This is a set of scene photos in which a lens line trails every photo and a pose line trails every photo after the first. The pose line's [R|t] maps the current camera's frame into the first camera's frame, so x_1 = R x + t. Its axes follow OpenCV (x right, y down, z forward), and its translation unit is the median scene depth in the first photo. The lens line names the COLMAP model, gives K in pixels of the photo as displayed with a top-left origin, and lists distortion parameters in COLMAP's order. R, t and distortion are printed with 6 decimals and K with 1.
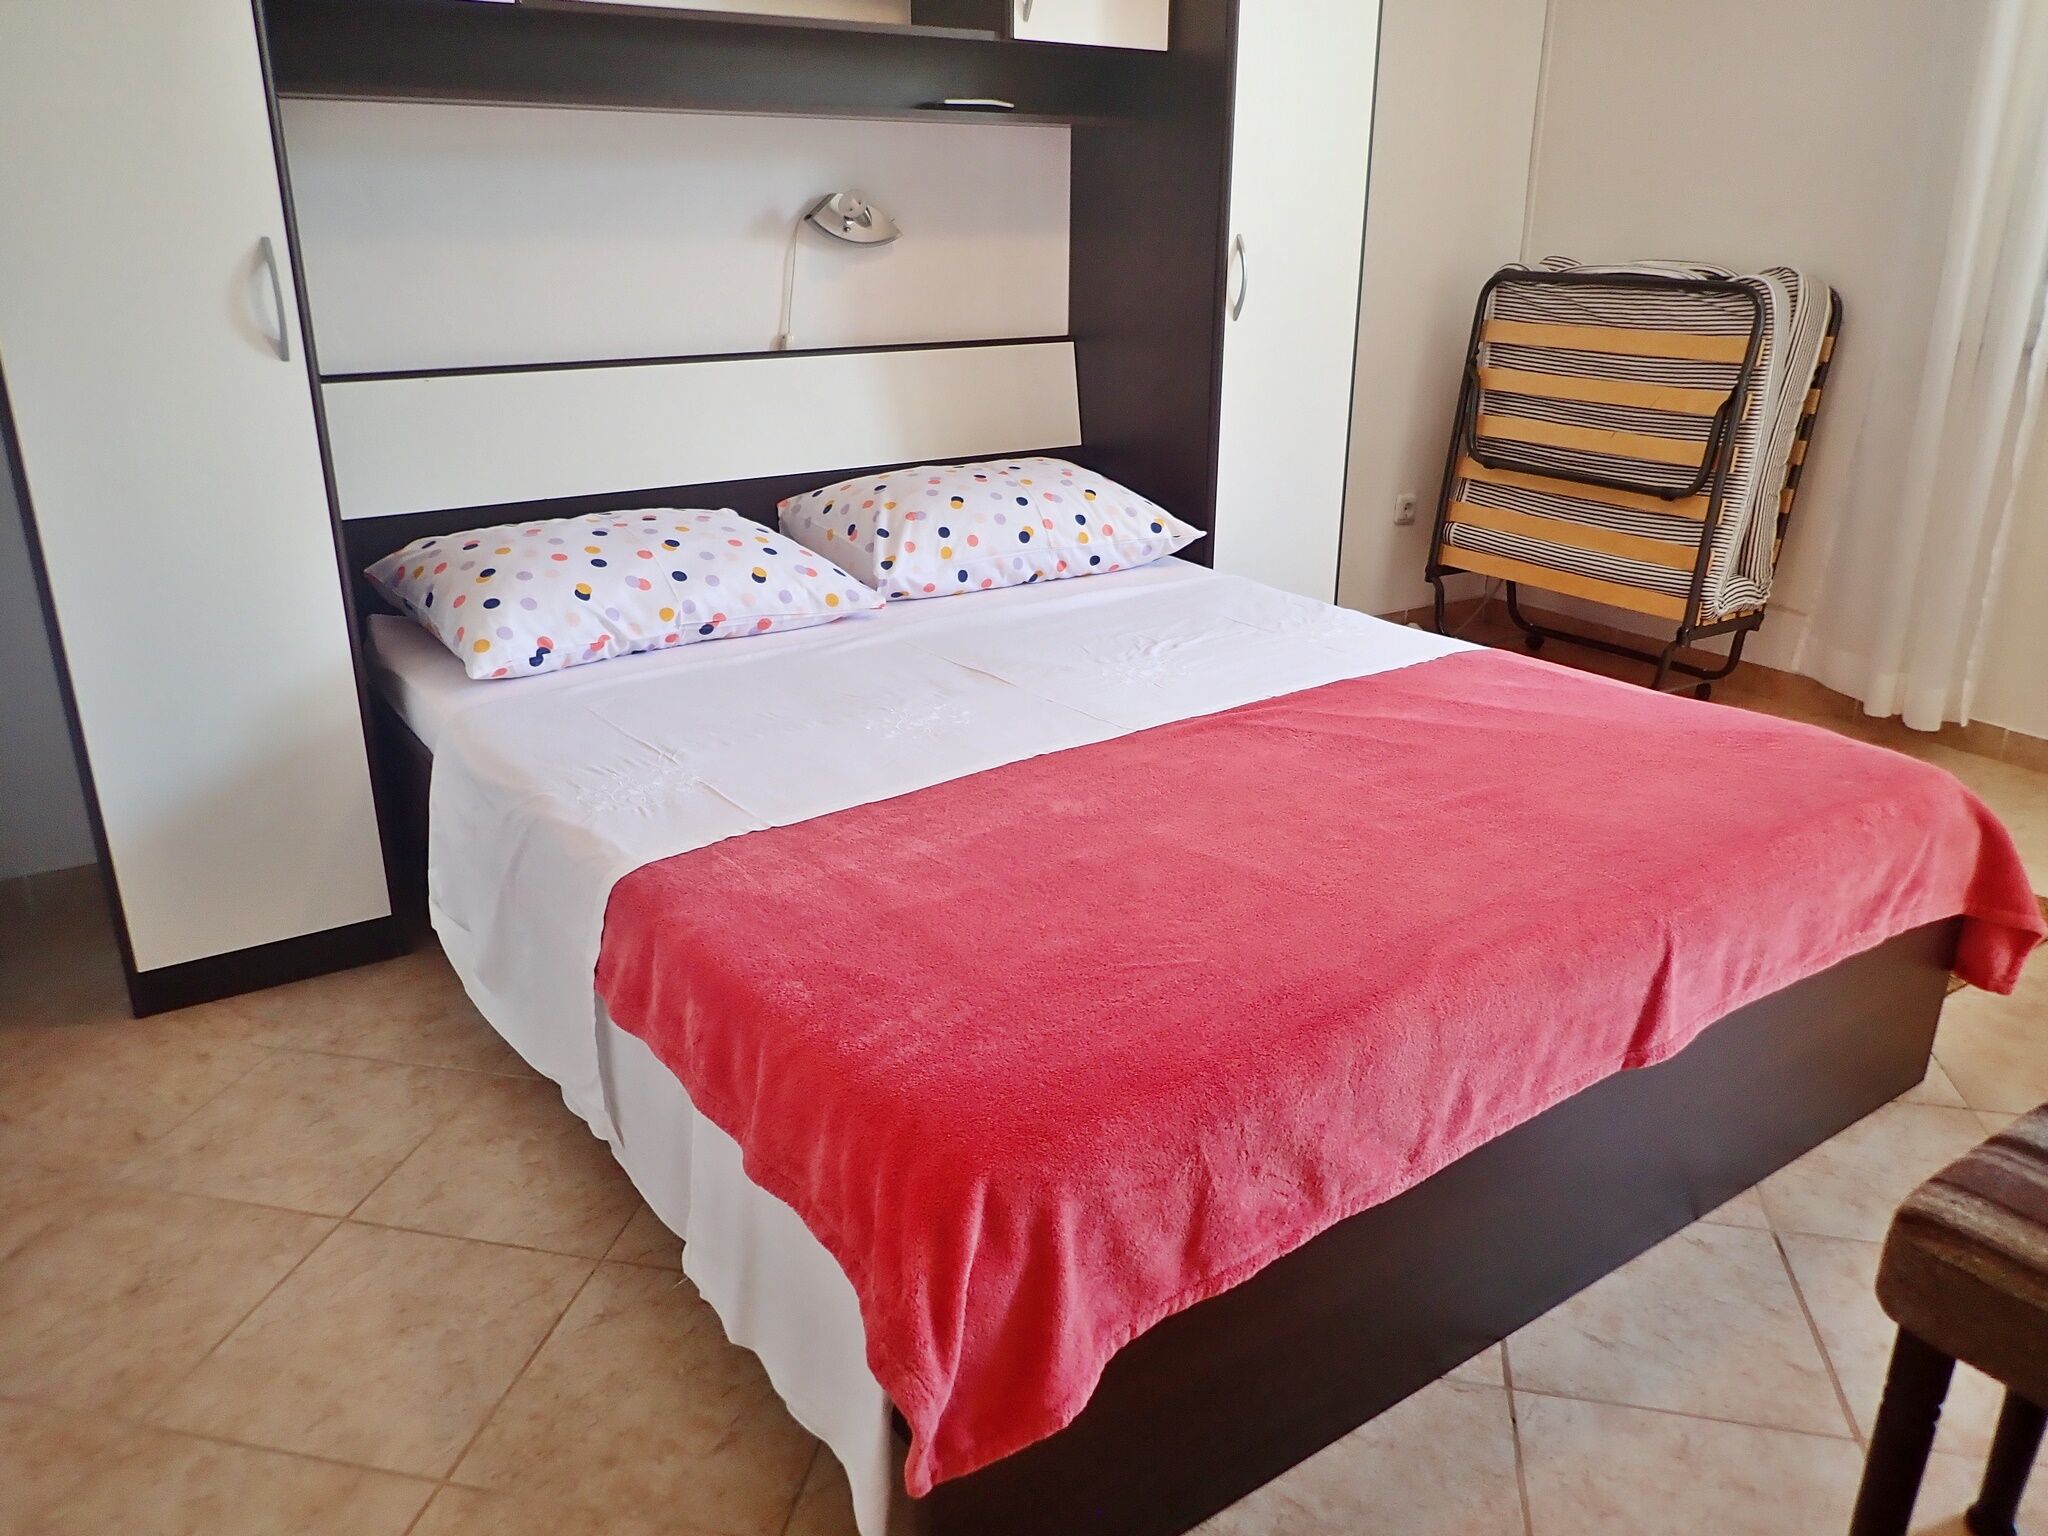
lens RADIAL K [[1488.0, 0, 1024.0], [0, 1488.0, 768.0], [0, 0, 1]] dist [-0.006853, -0.002644]
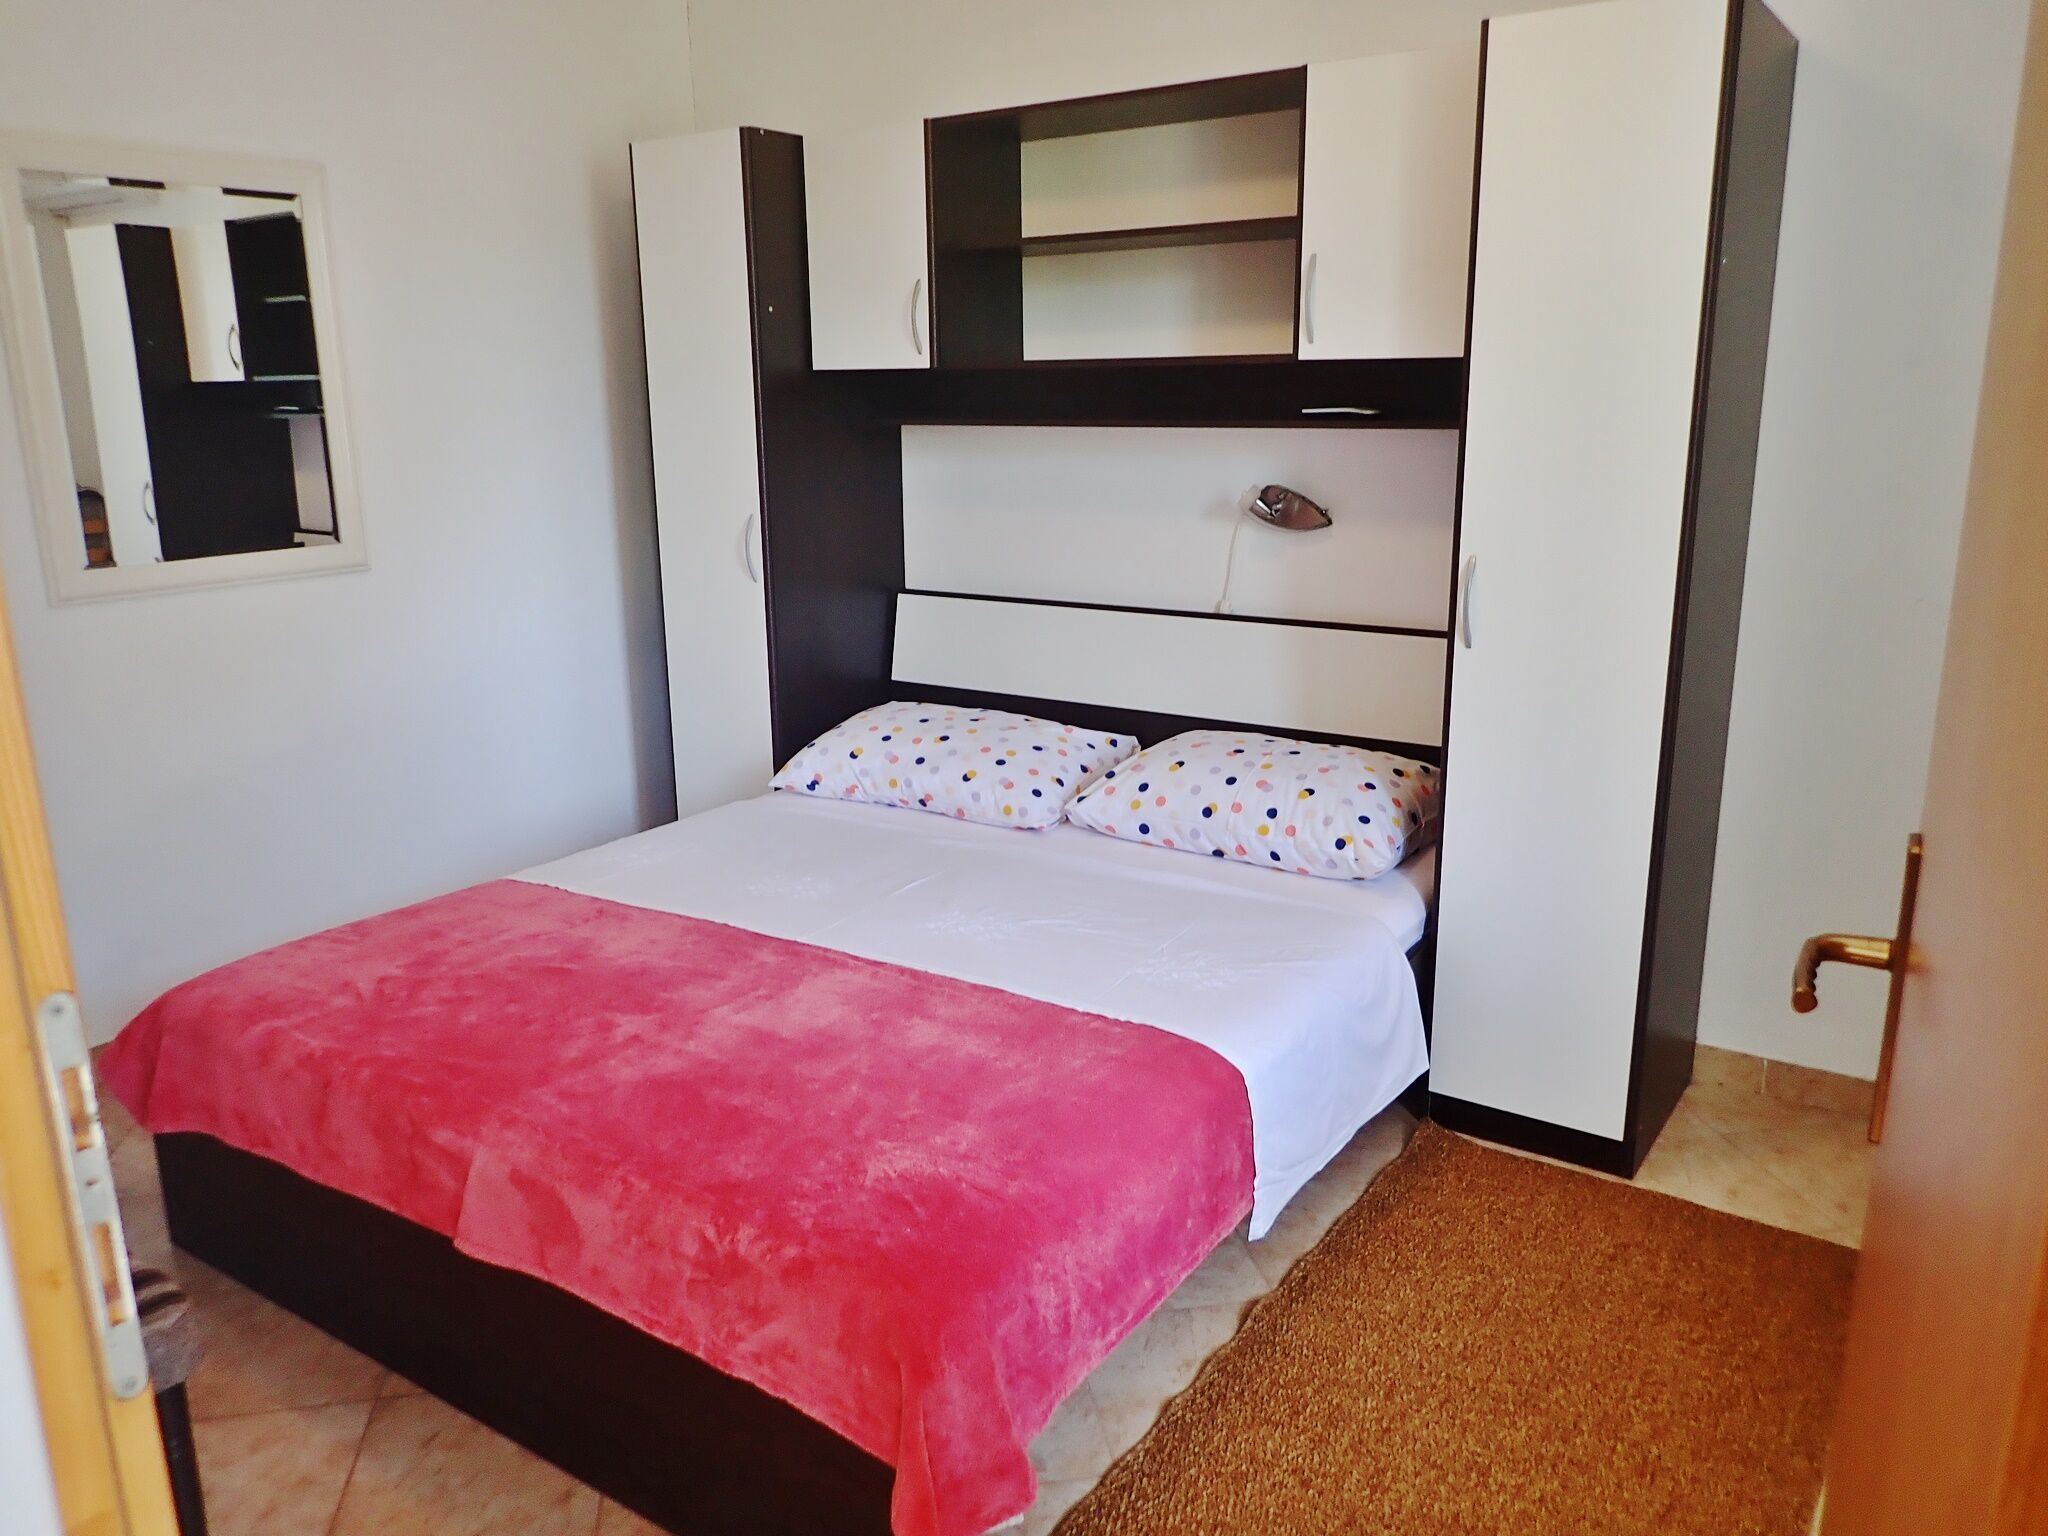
lens RADIAL K [[1488.0, 0, 1024.0], [0, 1488.0, 768.0], [0, 0, 1]] dist [-0.006853, -0.002644]
pose [[0.359592, 0.222025, -0.906310, 0.902310], [-0.312019, 0.943980, 0.107455, -0.257149], [0.879396, 0.244146, 0.408723, 0.444006]]
